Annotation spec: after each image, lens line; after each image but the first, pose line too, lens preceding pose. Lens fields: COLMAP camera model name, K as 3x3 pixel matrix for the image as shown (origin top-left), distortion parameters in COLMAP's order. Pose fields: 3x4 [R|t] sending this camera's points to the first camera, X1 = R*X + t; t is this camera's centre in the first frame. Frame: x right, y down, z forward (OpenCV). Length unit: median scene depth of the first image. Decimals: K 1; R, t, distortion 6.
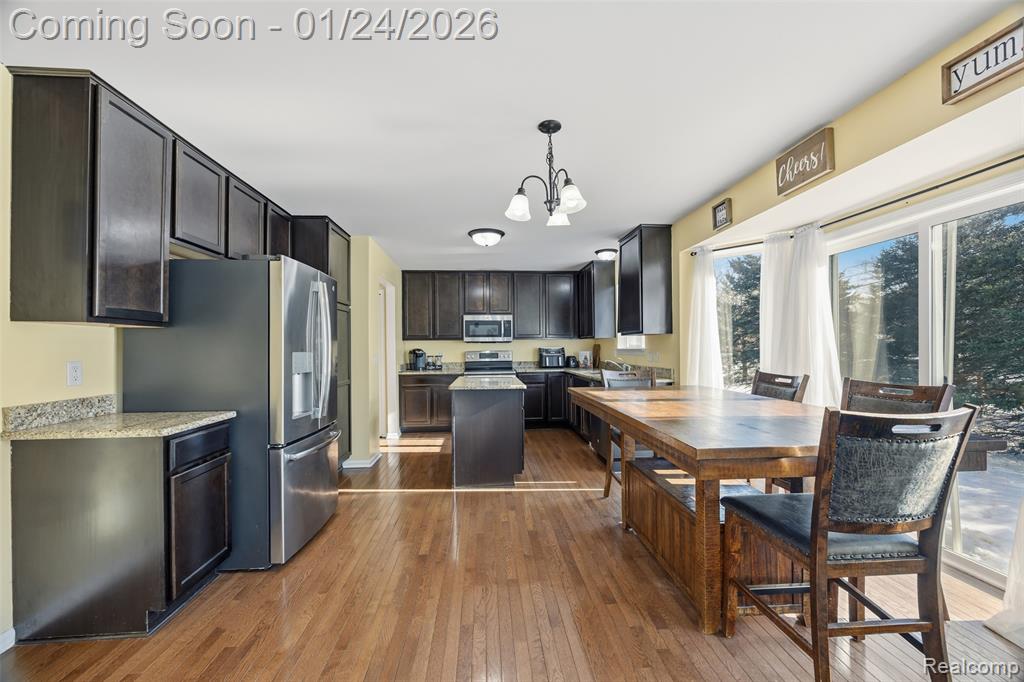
lens RADIAL K [[391.9, 0, 512.1], [0, 391.9, 346.4], [0, 0, 1]] dist [0.000000, -0.000023]
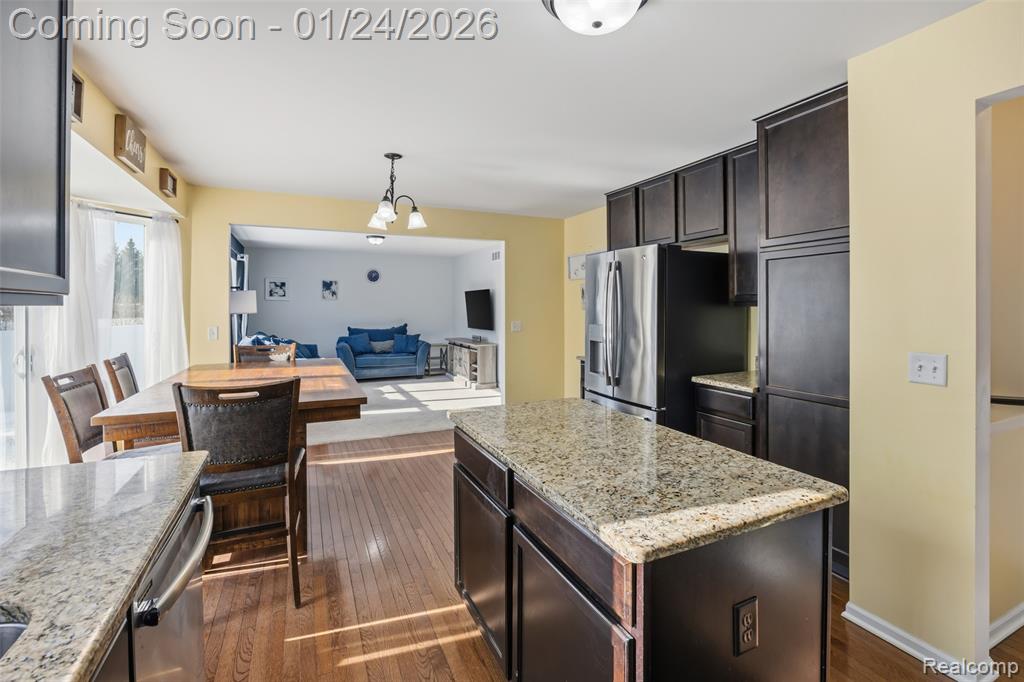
lens RADIAL K [[459.5, 0, 508.7], [0, 459.5, 309.0], [0, 0, 1]] dist [-0.002469, 0.000038]
pose [[-0.939048, 0.011664, -0.343588, 0.124236], [0.011746, 0.999929, 0.001844, -0.022625], [0.343585, -0.002304, -0.939119, 1.203518]]
